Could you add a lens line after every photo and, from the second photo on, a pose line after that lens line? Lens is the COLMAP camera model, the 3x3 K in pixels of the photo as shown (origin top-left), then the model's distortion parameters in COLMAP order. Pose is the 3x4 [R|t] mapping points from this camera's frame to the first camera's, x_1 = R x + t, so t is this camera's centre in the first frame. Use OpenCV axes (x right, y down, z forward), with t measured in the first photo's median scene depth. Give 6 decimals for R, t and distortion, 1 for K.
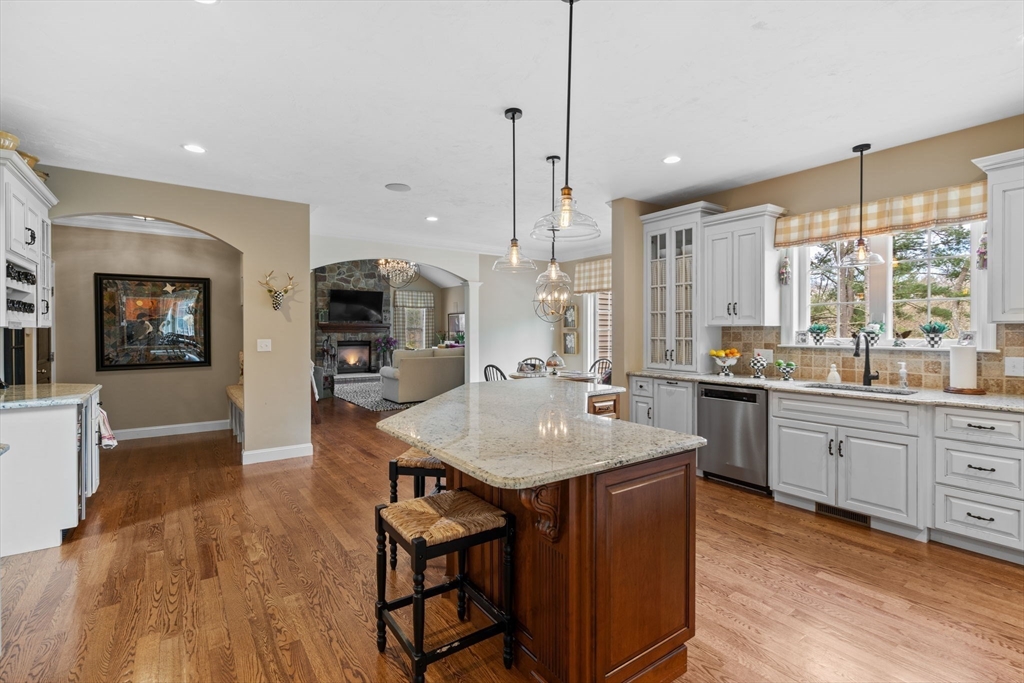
lens RADIAL K [[468.3, 0, 510.7], [0, 468.3, 338.3], [0, 0, 1]] dist [-0.000330, 0.000426]
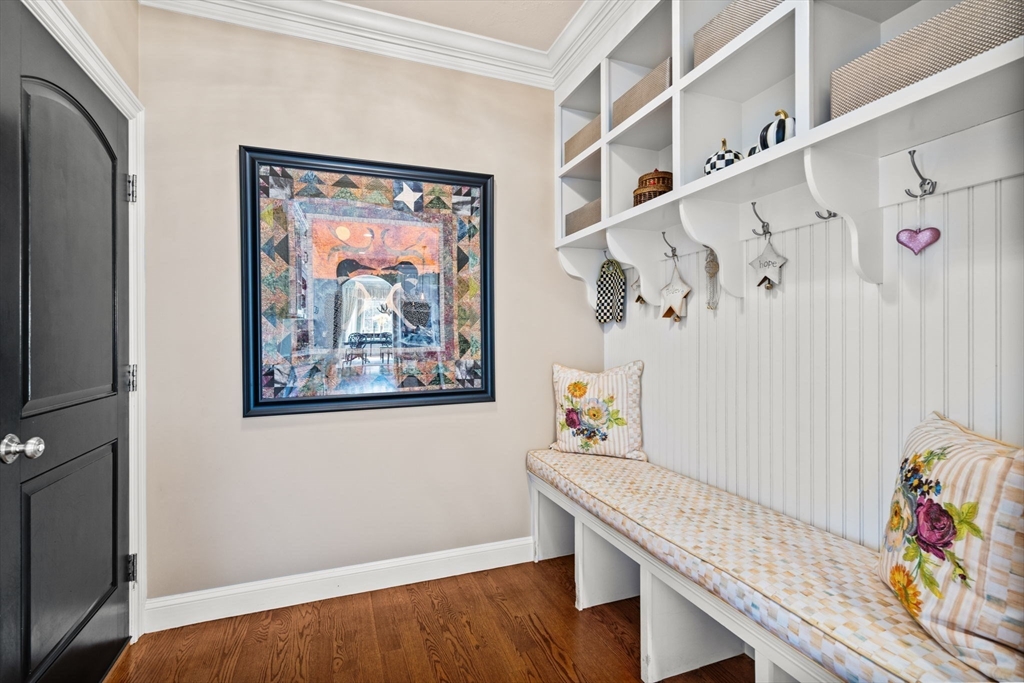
lens RADIAL K [[468.3, 0, 510.7], [0, 468.3, 338.3], [0, 0, 1]] dist [-0.000330, 0.000426]
pose [[0.968300, -0.004107, -0.249756, -0.571681], [0.001289, 0.999934, -0.011444, 0.012922], [0.249786, 0.010759, 0.968241, 0.674700]]
